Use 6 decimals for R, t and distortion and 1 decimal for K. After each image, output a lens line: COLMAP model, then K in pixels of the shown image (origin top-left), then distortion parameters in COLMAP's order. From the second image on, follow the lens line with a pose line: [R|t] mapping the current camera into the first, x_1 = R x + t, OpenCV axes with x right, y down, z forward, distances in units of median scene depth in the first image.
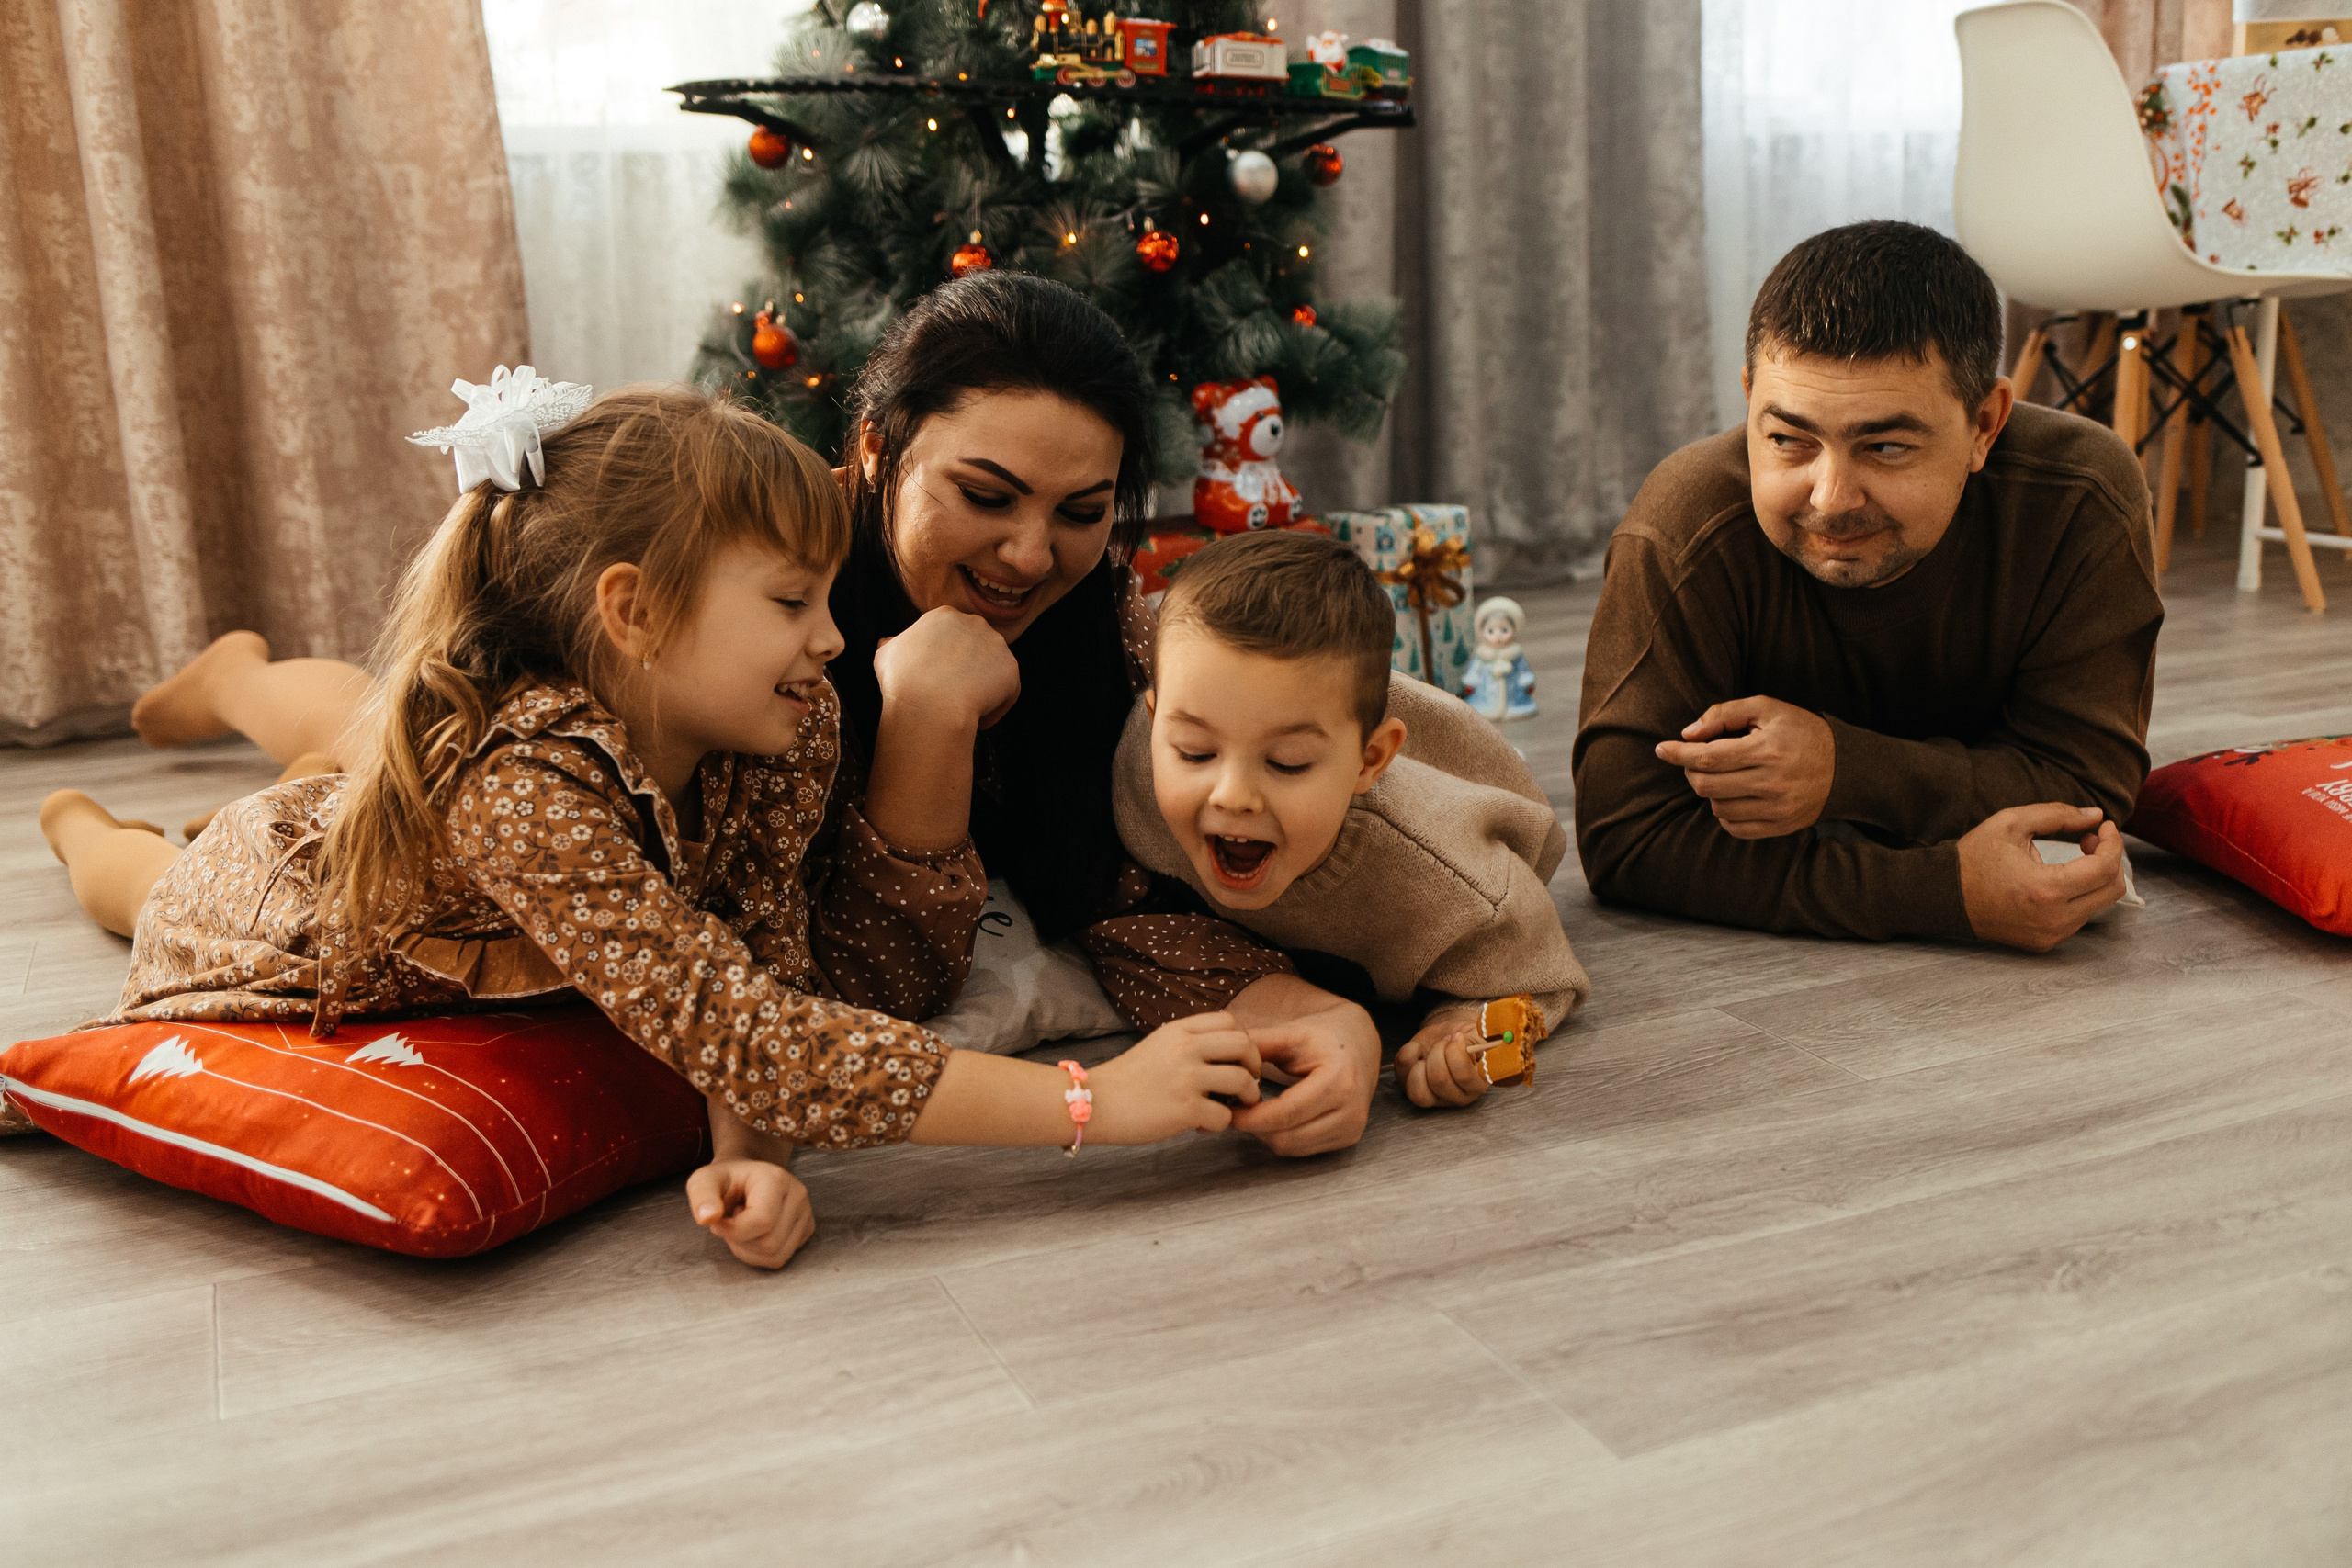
lens RADIAL K [[2237.0, 0, 1183.6], [0, 2237.0, 779.8], [0, 0, 1]] dist [0.000021, 0.000000]
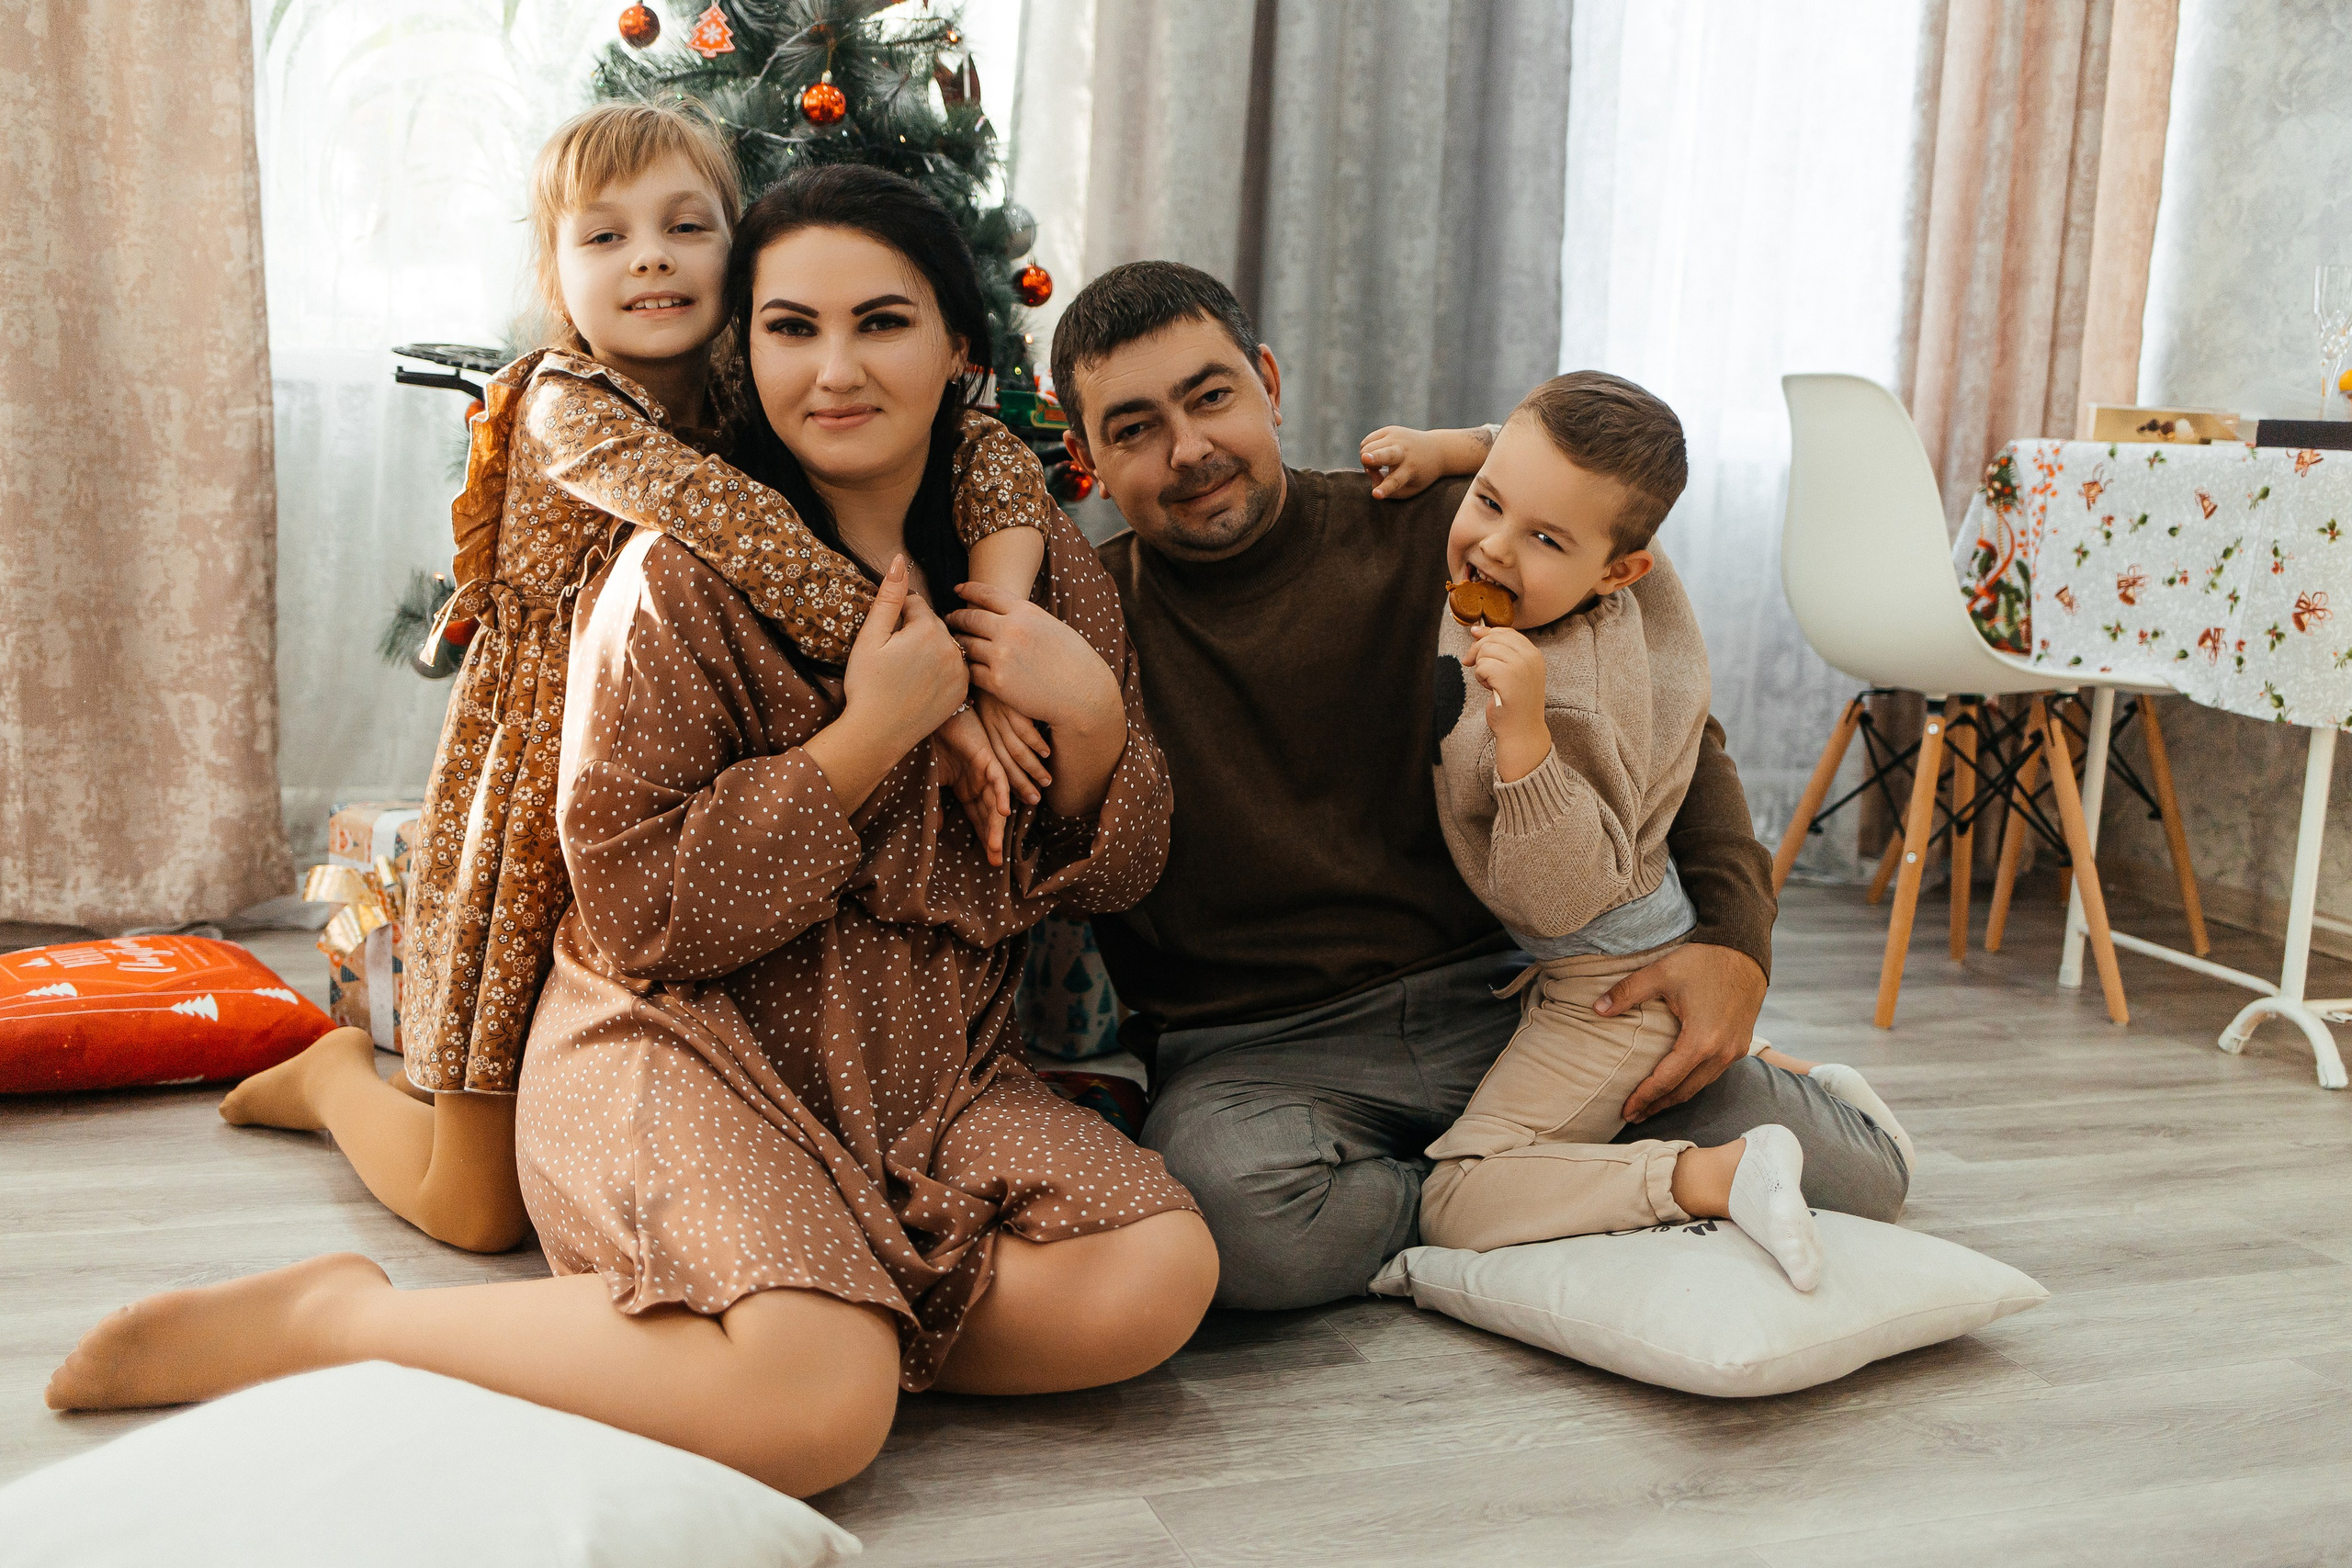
lens RADIAL K [[2237.0, 0, 1161.6], [0, 2237.0, 808.7], [0, 0, 1]] dist [0.000021, 0.000000]
pose [[0.994467, 0.099957, -0.032318, 0.142799], [-0.101782, 0.992943, -0.060864, -0.076975], [0.026006, 0.063817, 0.997623, 0.039511]]
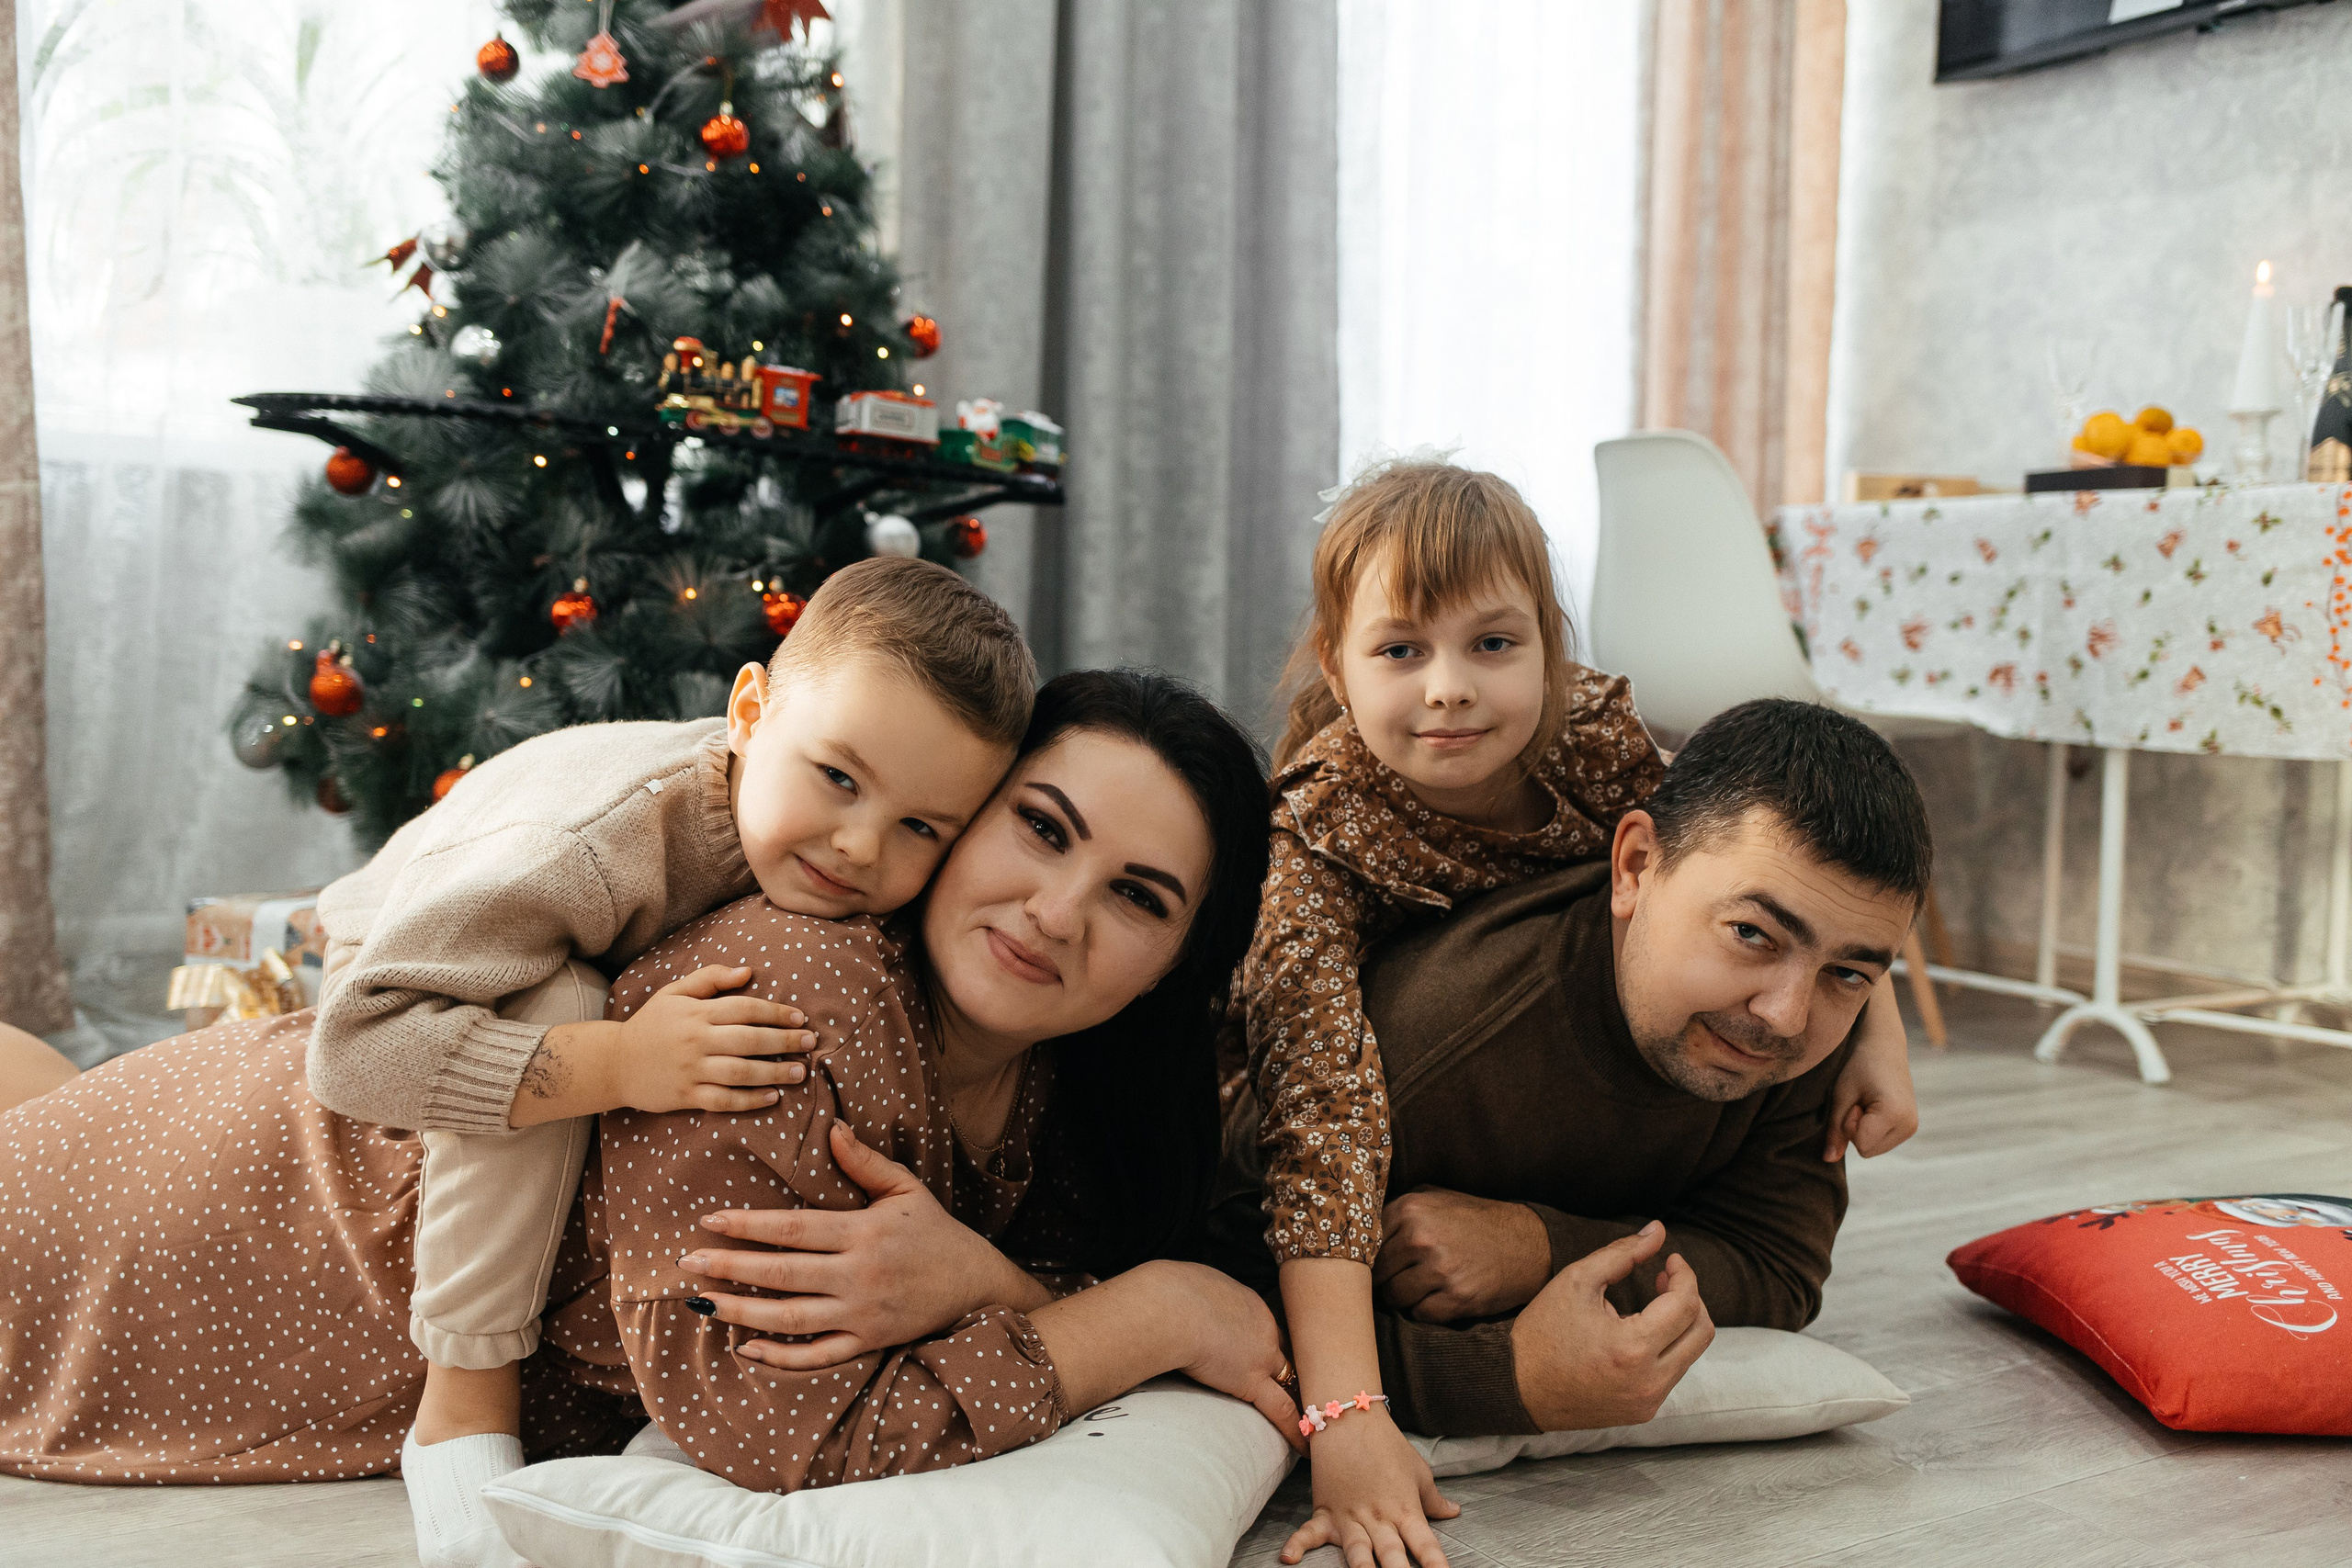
lens RADIAL K [[2237.0, 0, 1165.7], [0, 2237.0, 784.1], [0, 0, 1]] dist [0.000021, 0.000000]
pose [[0.983609, 0.054825, 0.171779, -0.010791], [-0.025439, 0.985320, -0.168809, -0.016256], [-0.178512, 0.161672, 0.970565, 0.089157]]
